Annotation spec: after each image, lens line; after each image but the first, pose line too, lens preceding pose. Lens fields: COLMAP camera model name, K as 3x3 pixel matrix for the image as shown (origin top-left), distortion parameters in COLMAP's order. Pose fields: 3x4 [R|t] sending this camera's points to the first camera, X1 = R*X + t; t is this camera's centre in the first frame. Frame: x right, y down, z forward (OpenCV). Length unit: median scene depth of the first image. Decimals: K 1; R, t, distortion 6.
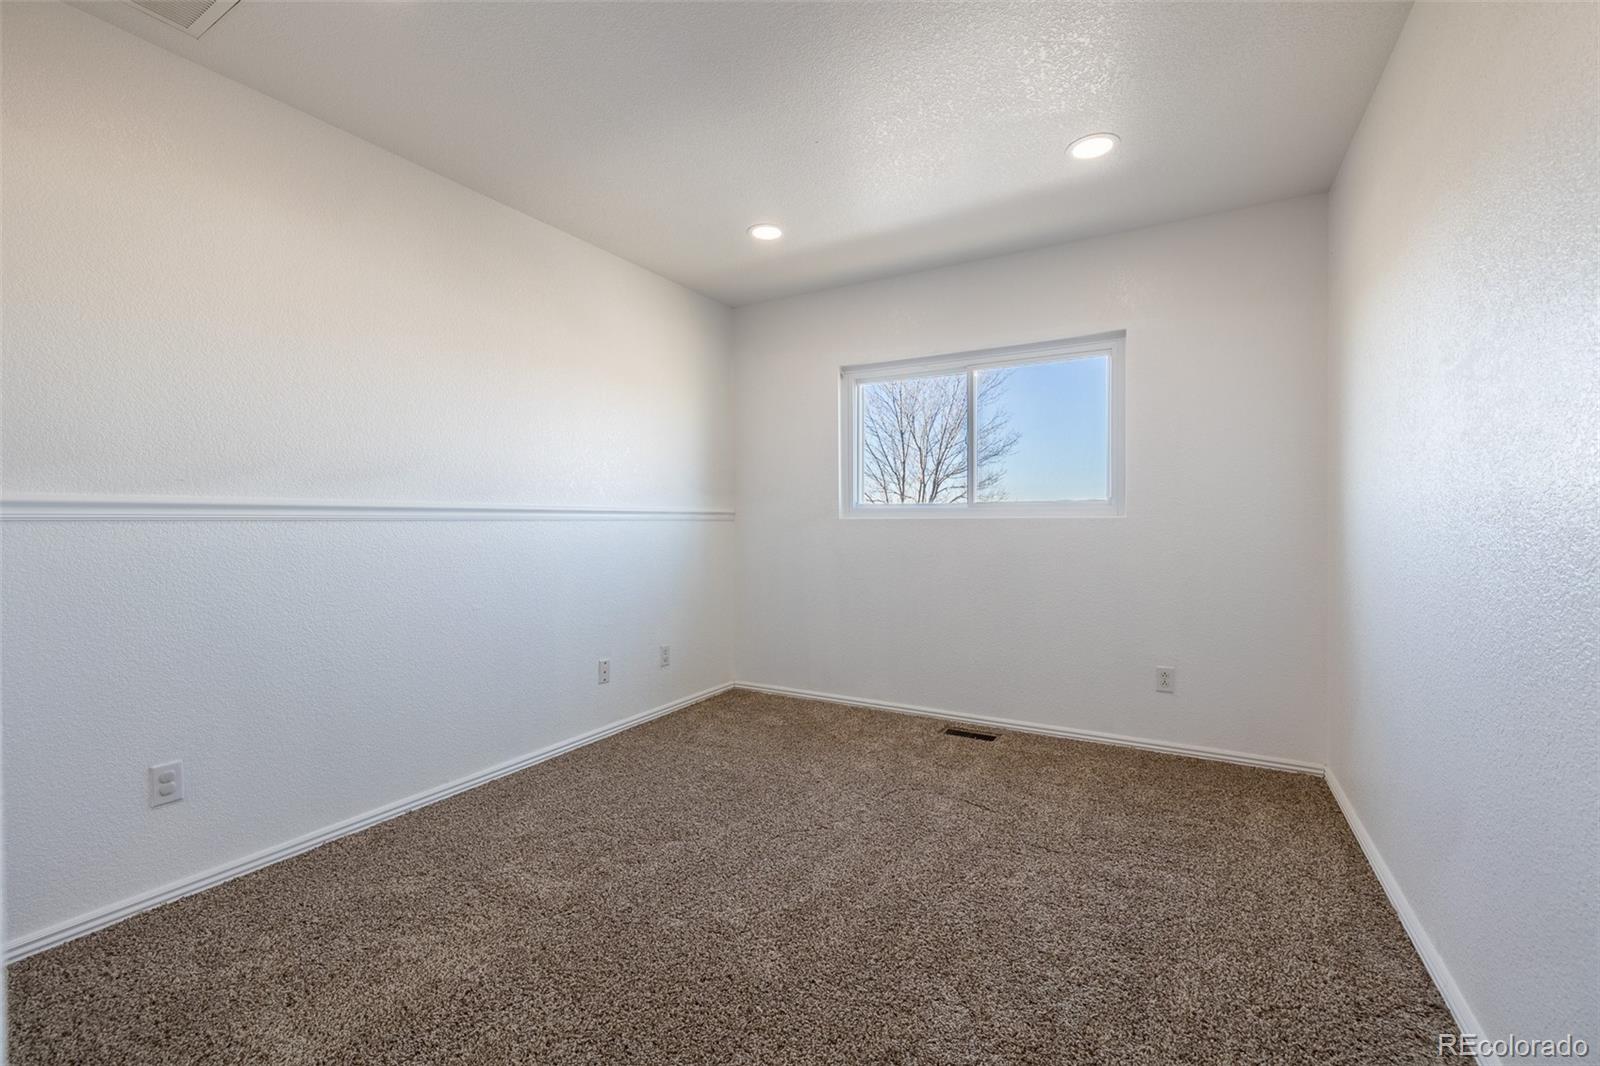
lens RADIAL K [[680.5, 0, 790.9], [0, 680.5, 530.8], [0, 0, 1]] dist [0.002236, 0.000263]
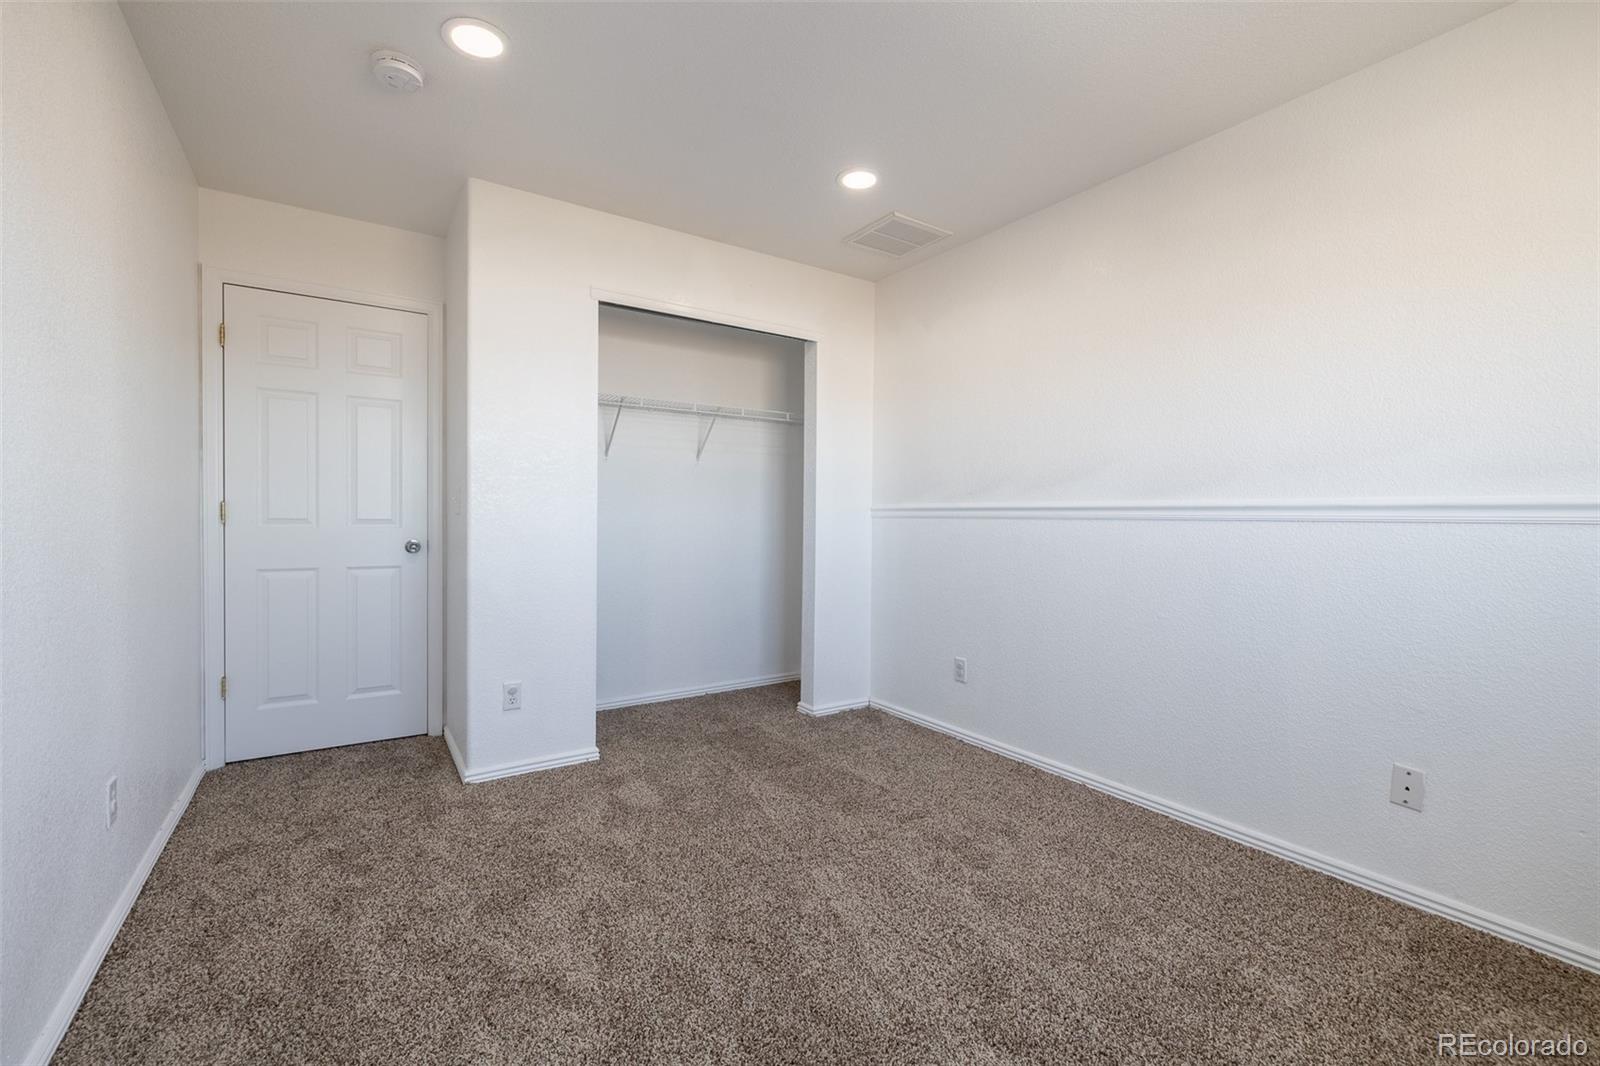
lens RADIAL K [[680.5, 0, 790.9], [0, 680.5, 530.8], [0, 0, 1]] dist [0.002236, 0.000263]
pose [[-0.458104, 0.013199, -0.888801, 0.556014], [-0.022465, 0.999398, 0.026420, -0.012875], [0.888615, 0.032069, -0.457532, 0.952643]]
